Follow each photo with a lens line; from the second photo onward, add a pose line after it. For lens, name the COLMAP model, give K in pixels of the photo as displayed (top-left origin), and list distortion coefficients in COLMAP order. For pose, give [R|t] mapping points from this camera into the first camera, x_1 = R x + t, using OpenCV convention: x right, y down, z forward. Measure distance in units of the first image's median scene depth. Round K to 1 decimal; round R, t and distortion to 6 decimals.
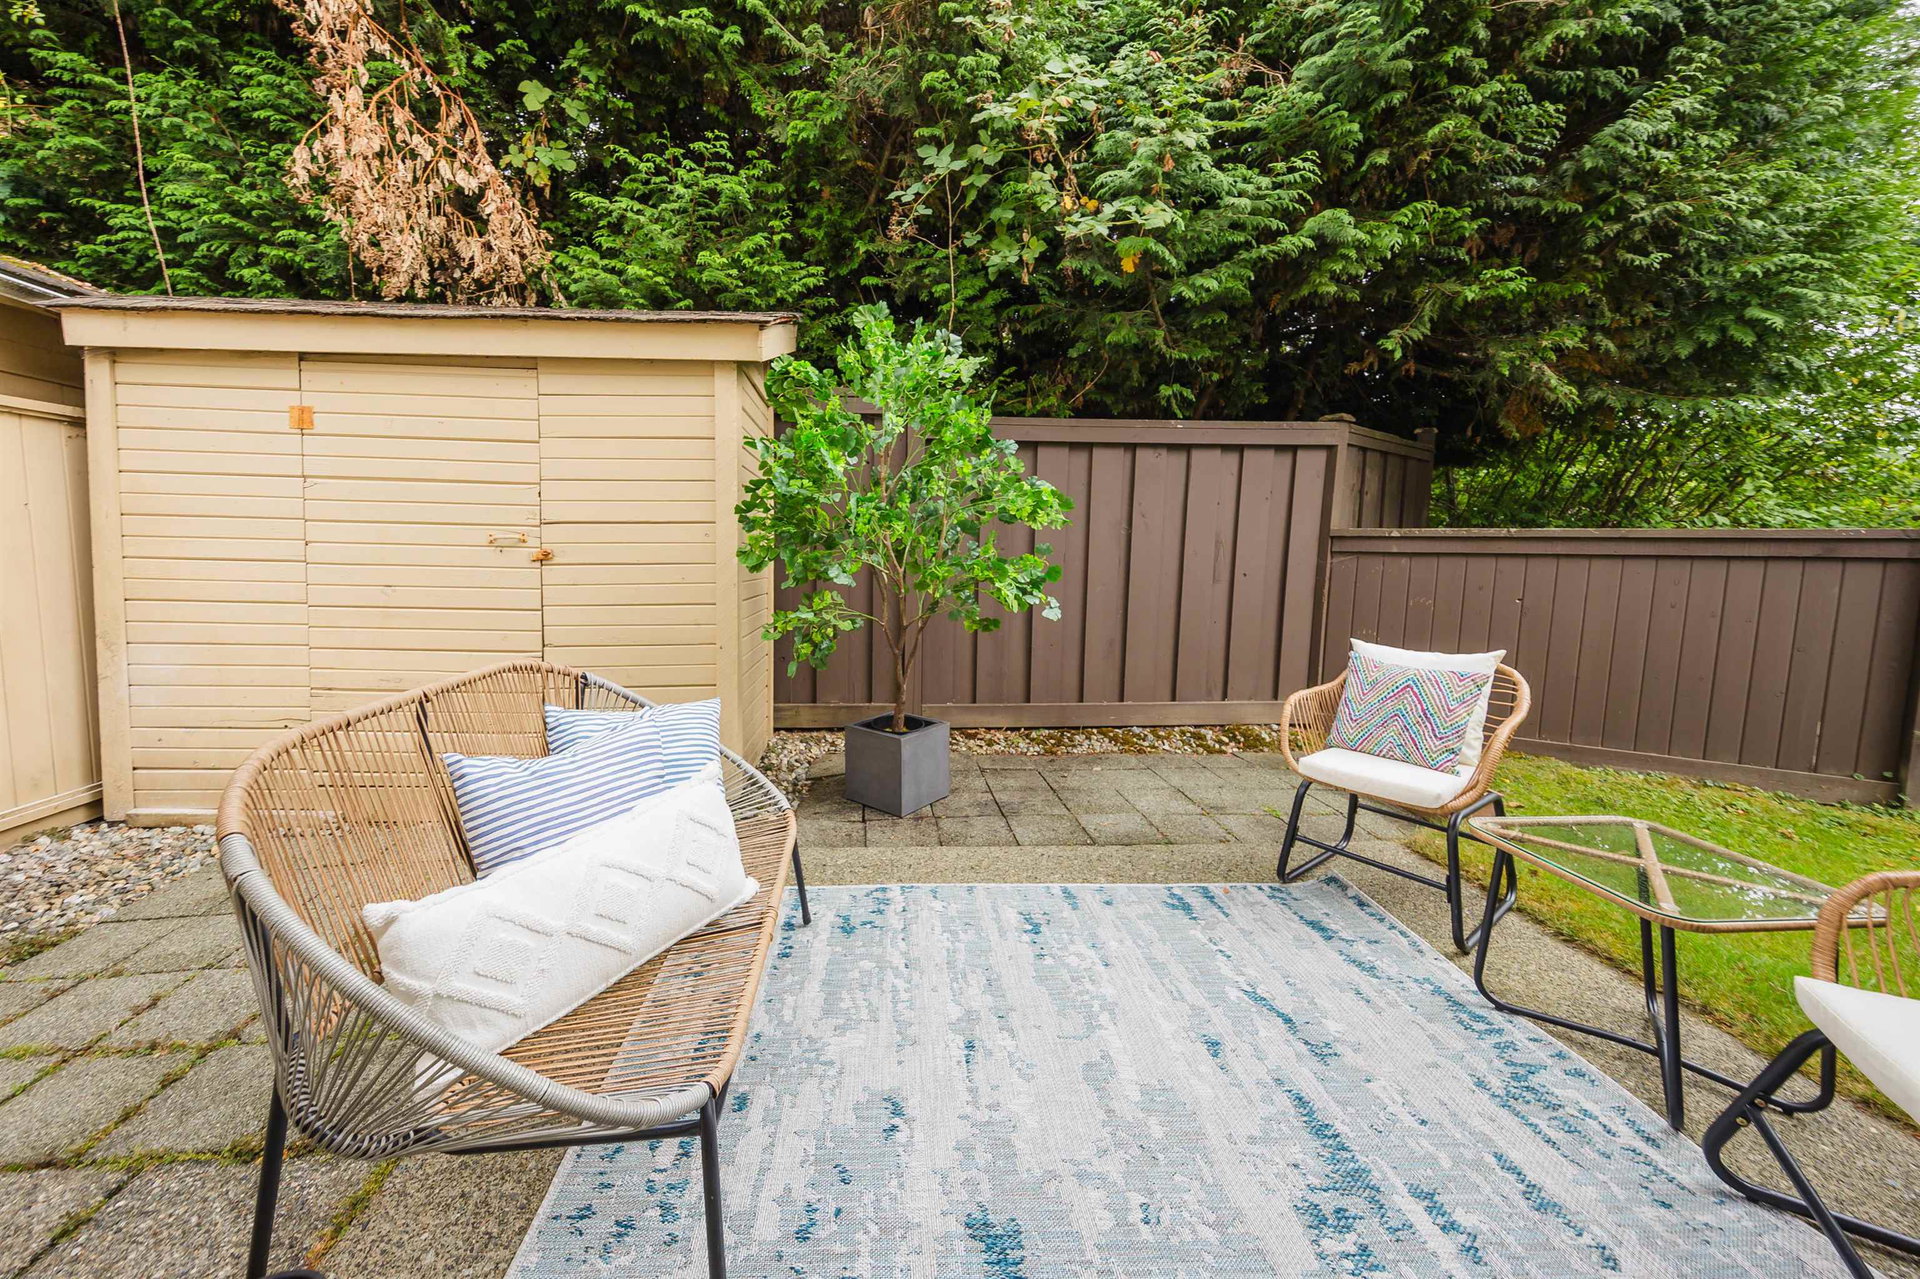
lens RADIAL K [[661.9, 0, 920.7], [0, 661.9, 596.6], [0, 0, 1]] dist [-0.012059, 0.000036]
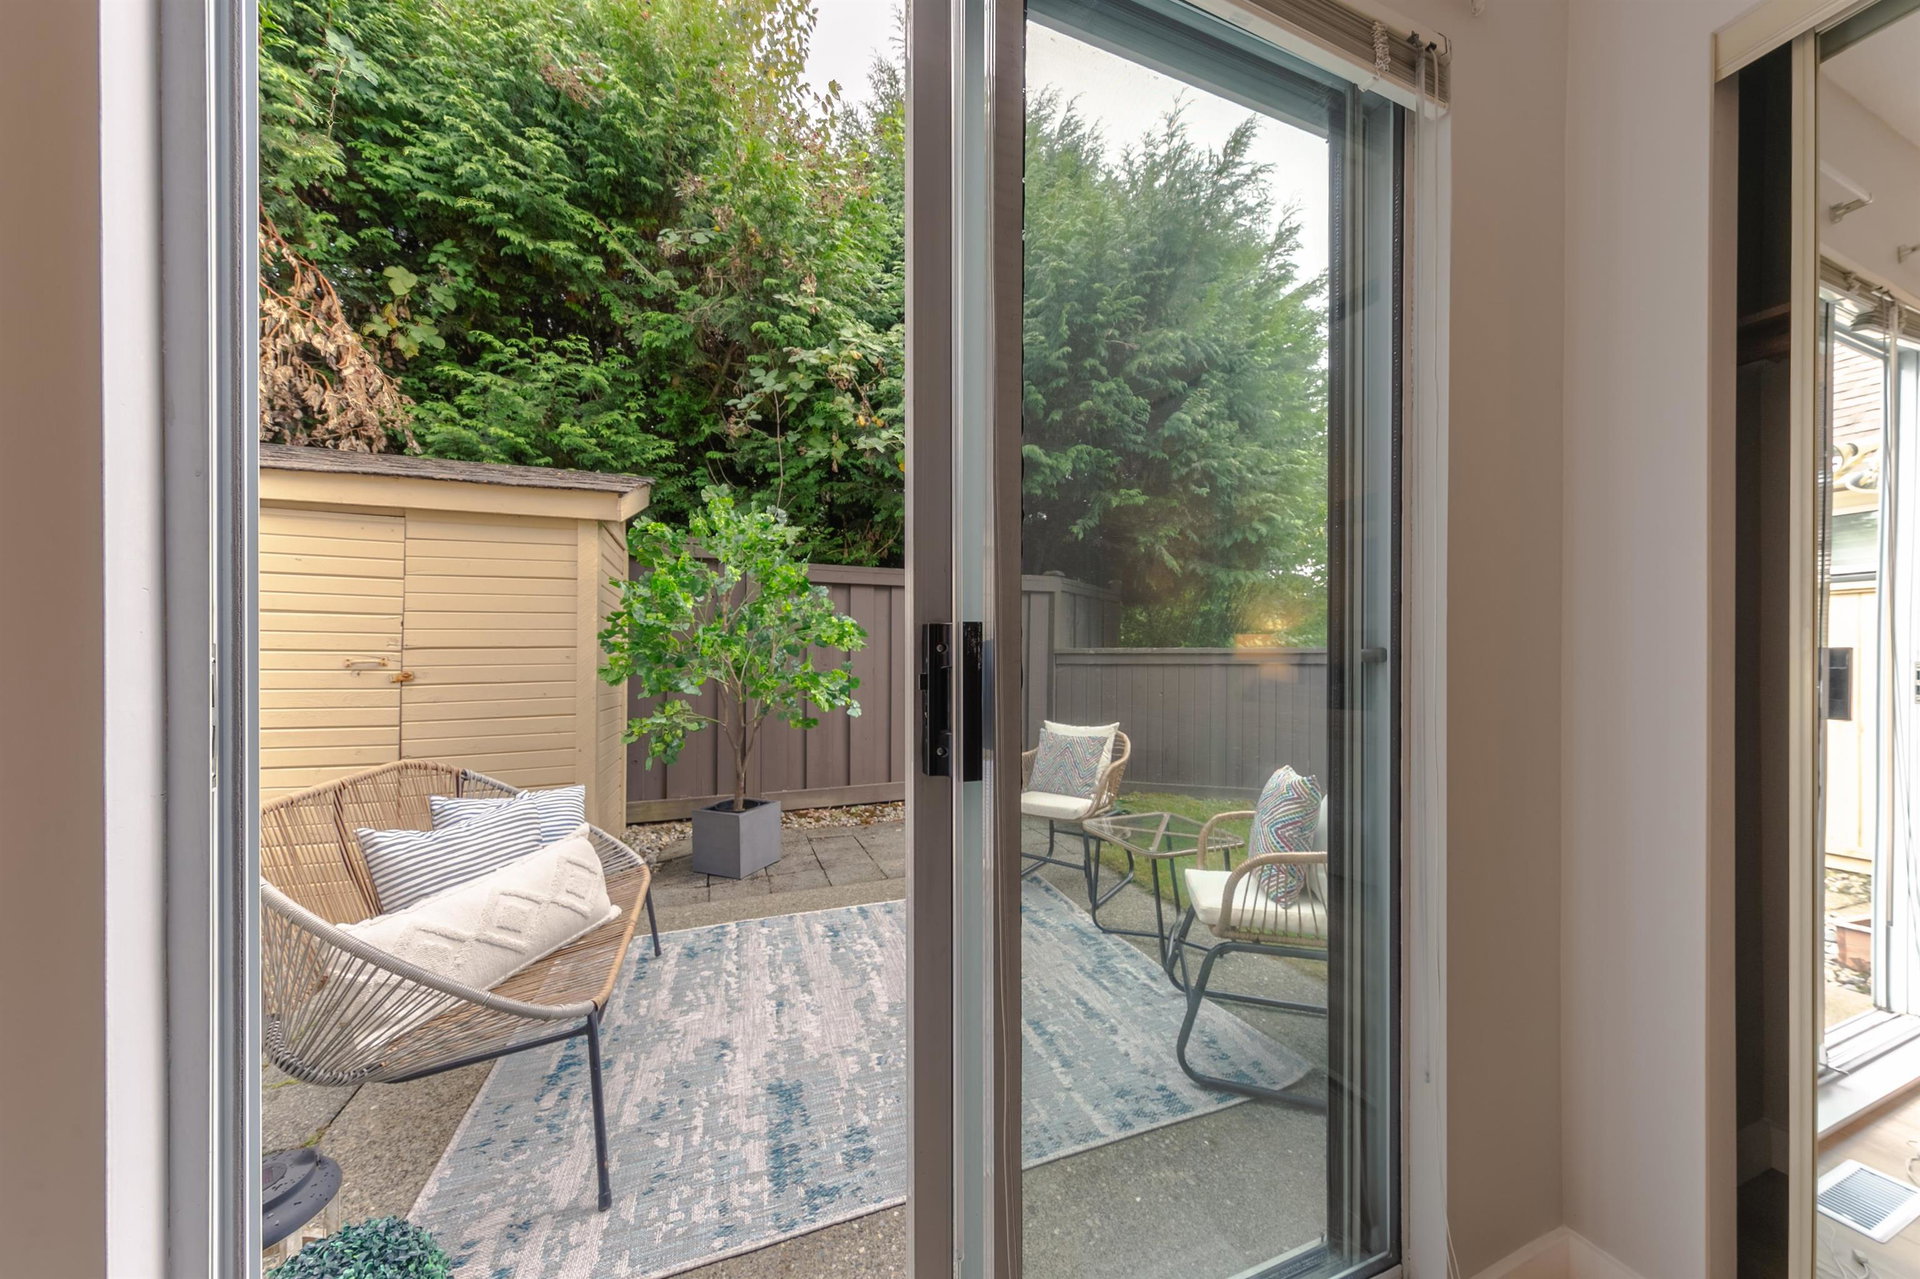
lens RADIAL K [[599.9, 0, 951.1], [0, 599.9, 658.3], [0, 0, 1]] dist [0.002049, -0.001510]
pose [[0.959259, -0.010362, 0.282337, 0.040012], [0.033110, 0.996564, -0.075920, 0.014871], [-0.280580, 0.082175, 0.956306, -0.257042]]
